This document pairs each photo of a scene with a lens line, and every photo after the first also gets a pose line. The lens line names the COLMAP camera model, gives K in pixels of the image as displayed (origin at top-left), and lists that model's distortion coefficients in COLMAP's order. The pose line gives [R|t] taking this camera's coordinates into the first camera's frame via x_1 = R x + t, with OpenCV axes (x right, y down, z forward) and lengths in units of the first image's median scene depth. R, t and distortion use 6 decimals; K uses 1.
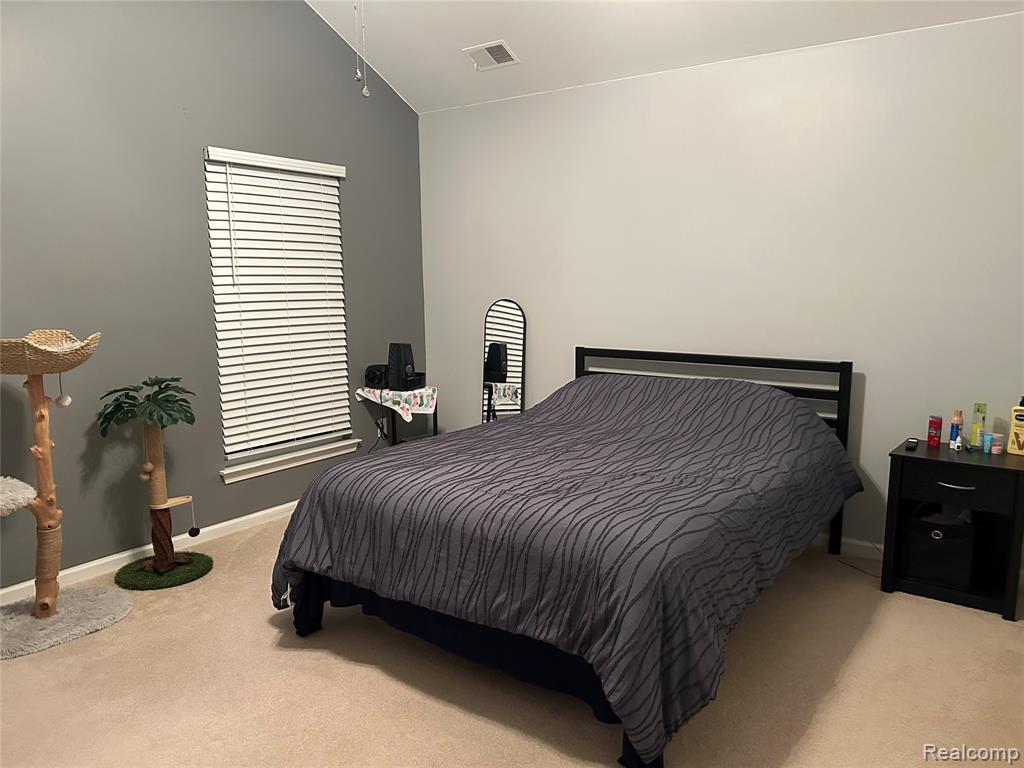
lens RADIAL K [[768.6, 0, 510.8], [0, 768.6, 387.9], [0, 0, 1]] dist [0.070419, -0.013435]
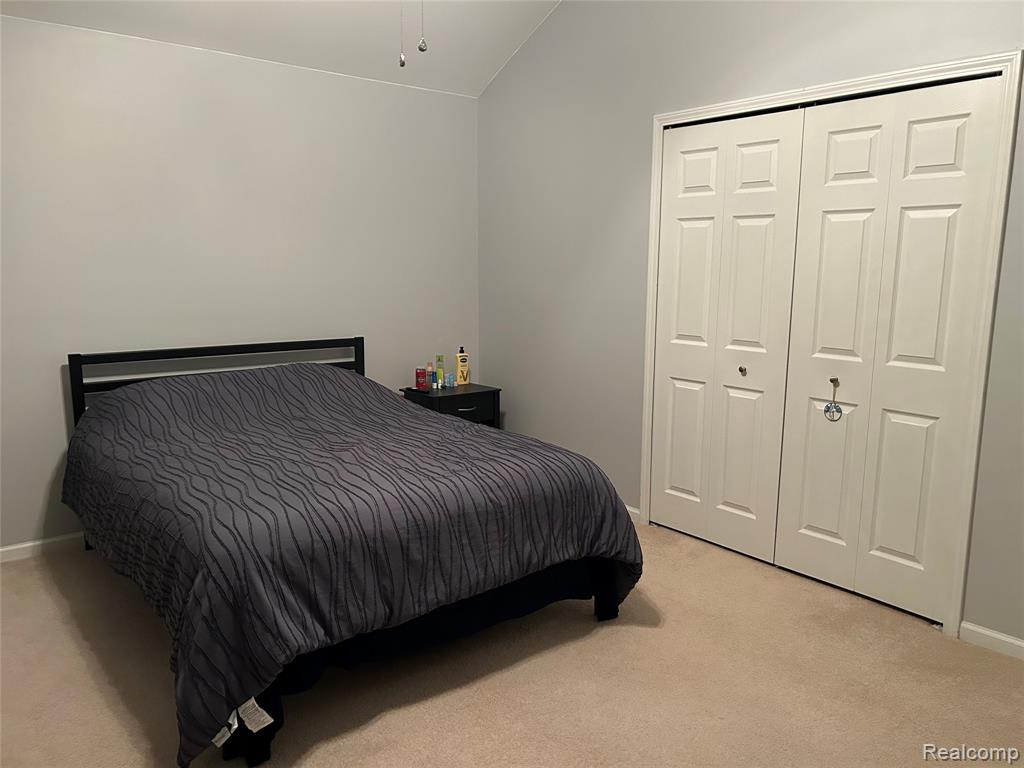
lens RADIAL K [[768.6, 0, 513.8], [0, 768.6, 385.2], [0, 0, 1]] dist [0.070419, -0.013435]
pose [[0.255415, -0.144672, 0.955946, -1.015750], [0.134991, 0.984393, 0.112910, -0.092893], [-0.957361, 0.100205, 0.270958, 0.641214]]
